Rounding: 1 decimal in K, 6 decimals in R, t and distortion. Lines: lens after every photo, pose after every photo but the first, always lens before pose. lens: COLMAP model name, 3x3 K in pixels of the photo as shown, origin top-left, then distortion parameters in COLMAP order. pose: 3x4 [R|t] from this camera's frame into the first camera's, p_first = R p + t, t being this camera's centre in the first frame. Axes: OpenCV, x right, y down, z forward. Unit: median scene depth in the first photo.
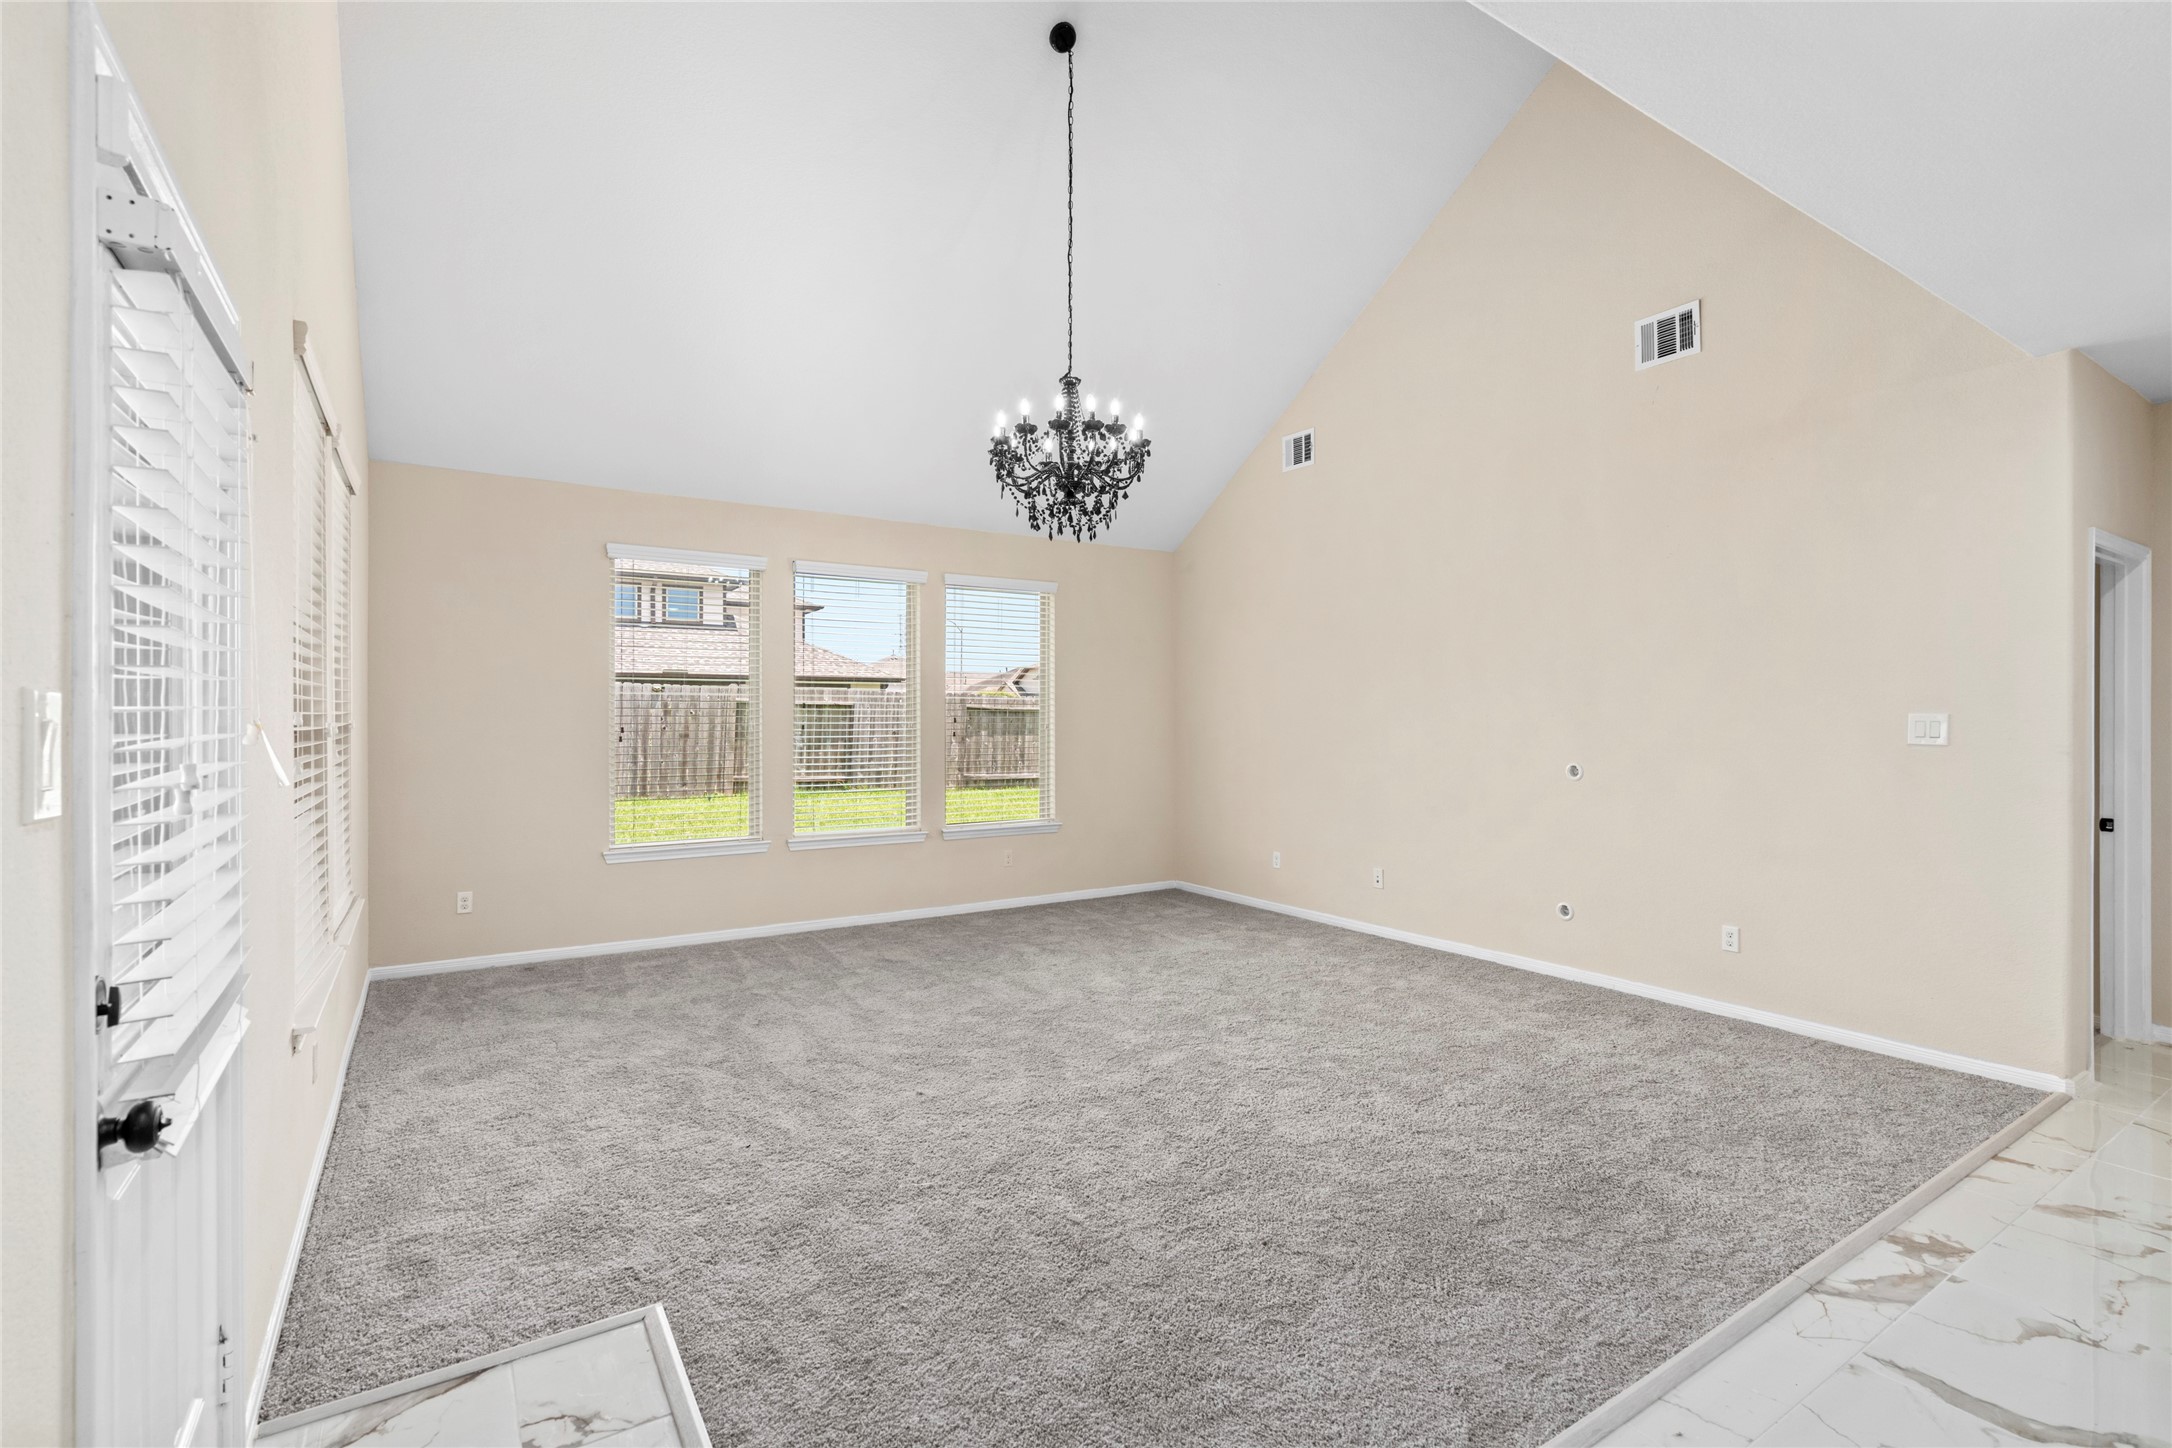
lens RADIAL K [[992.4, 0, 1074.8], [0, 992.4, 722.9], [0, 0, 1]] dist [-0.003828, 0.002222]
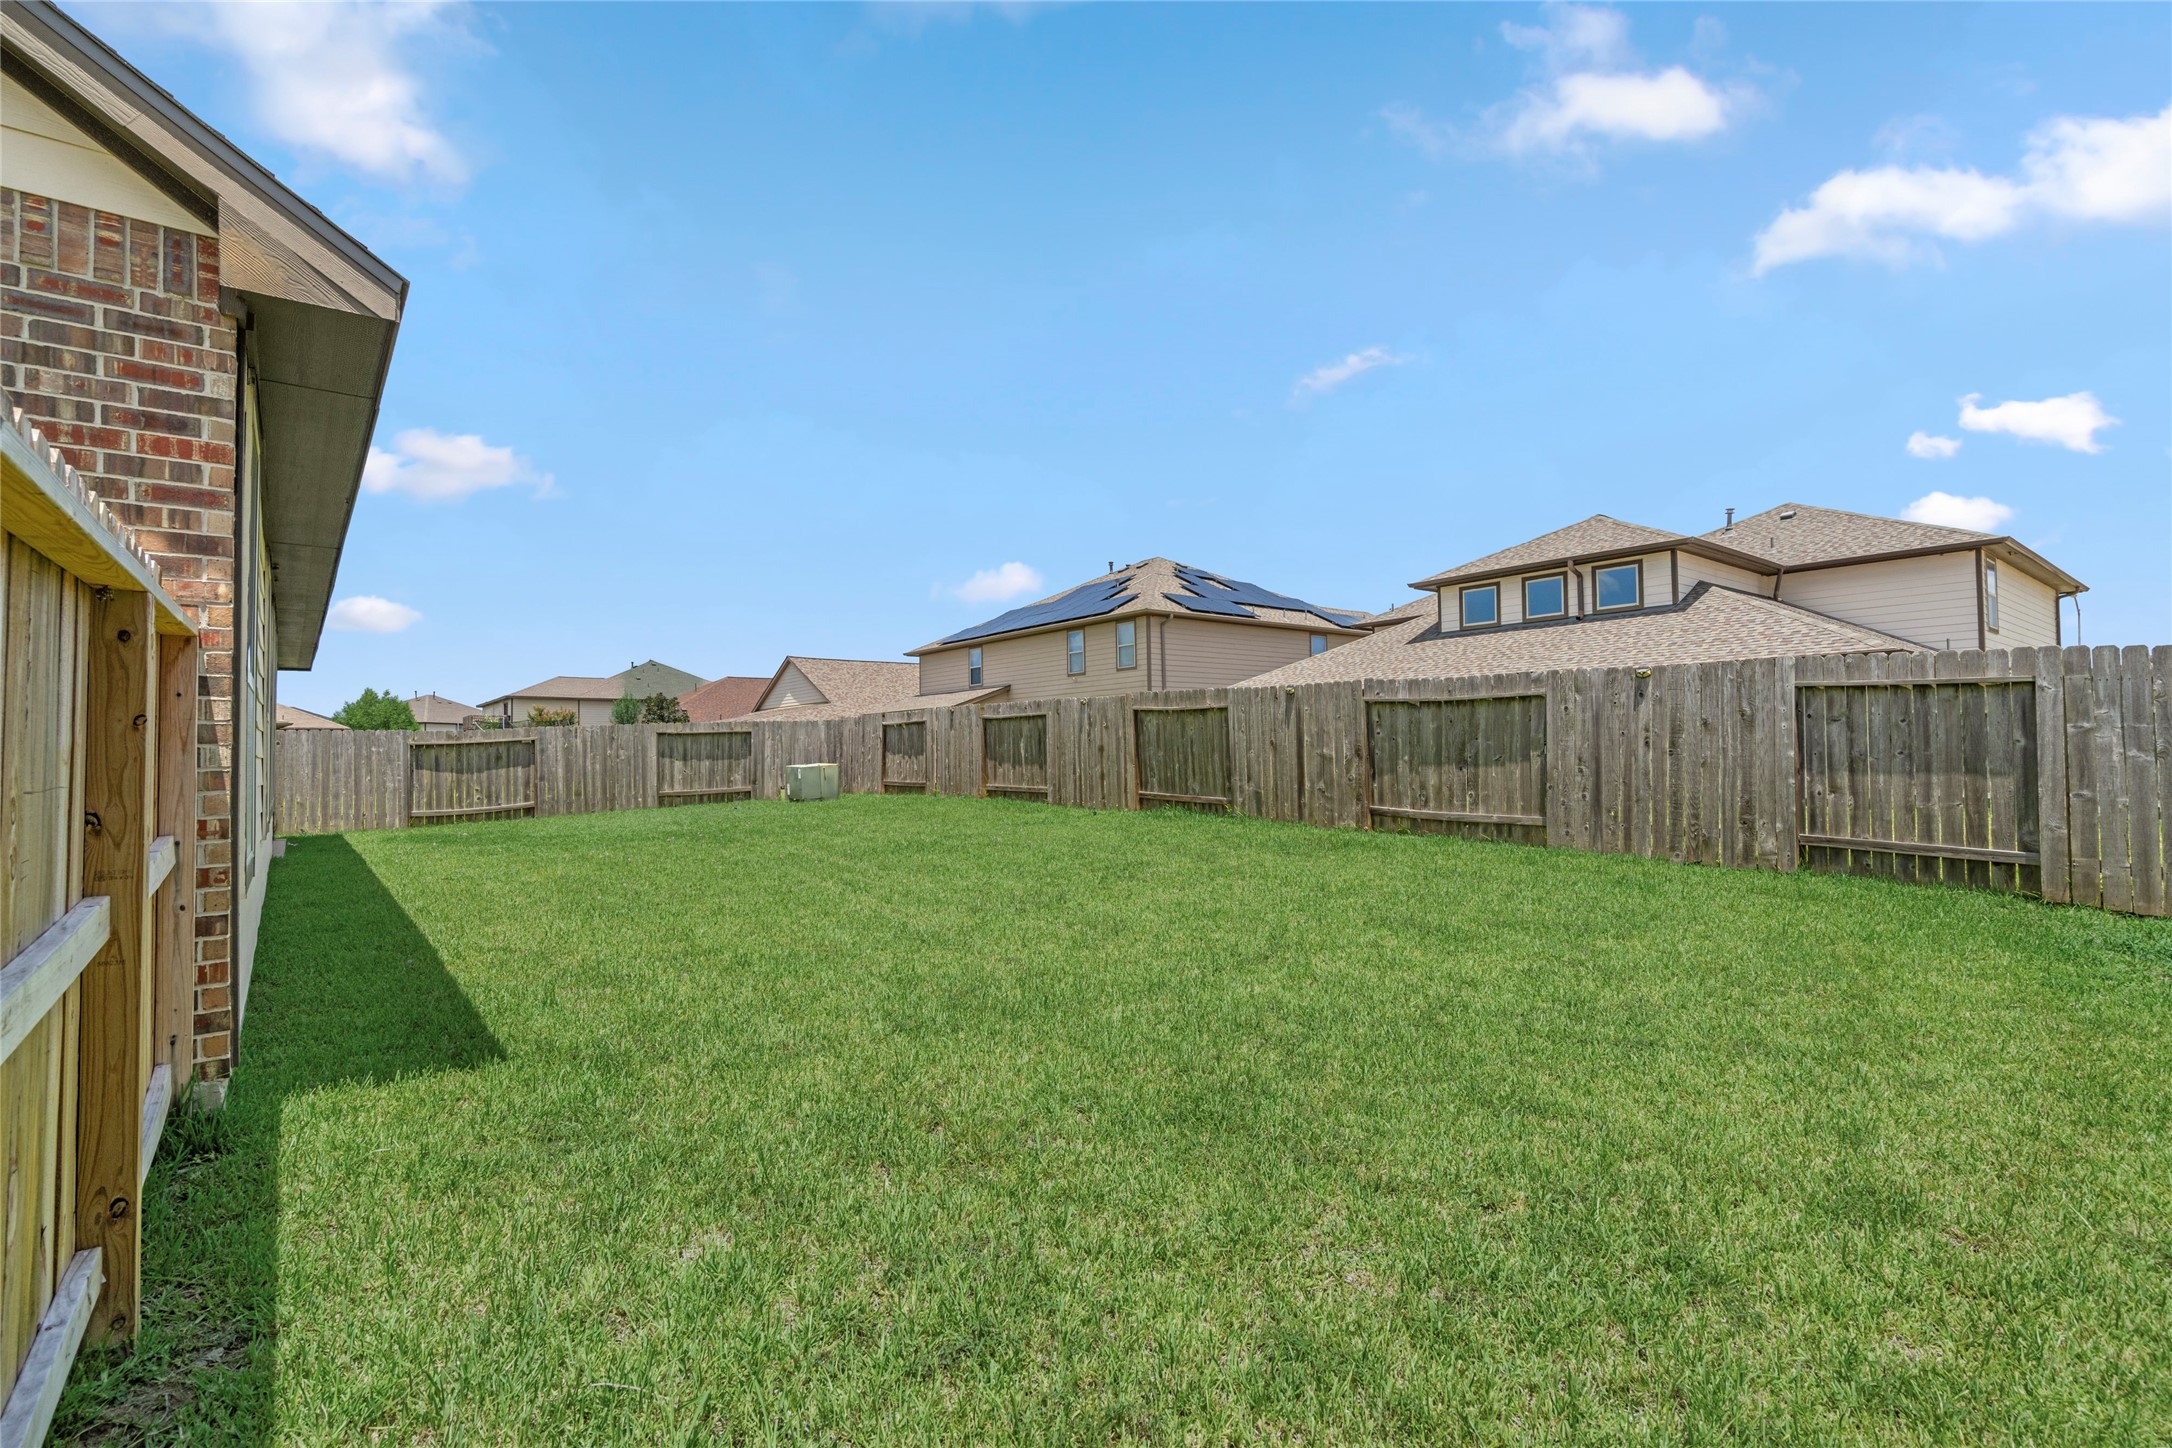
lens RADIAL K [[992.4, 0, 1094.3], [0, 992.4, 733.1], [0, 0, 1]] dist [-0.003828, 0.002222]
pose [[0.110726, -0.026603, -0.993495, 1.462647], [0.004473, 0.999645, -0.026269, 0.062469], [0.993841, -0.001535, 0.110805, 2.224238]]
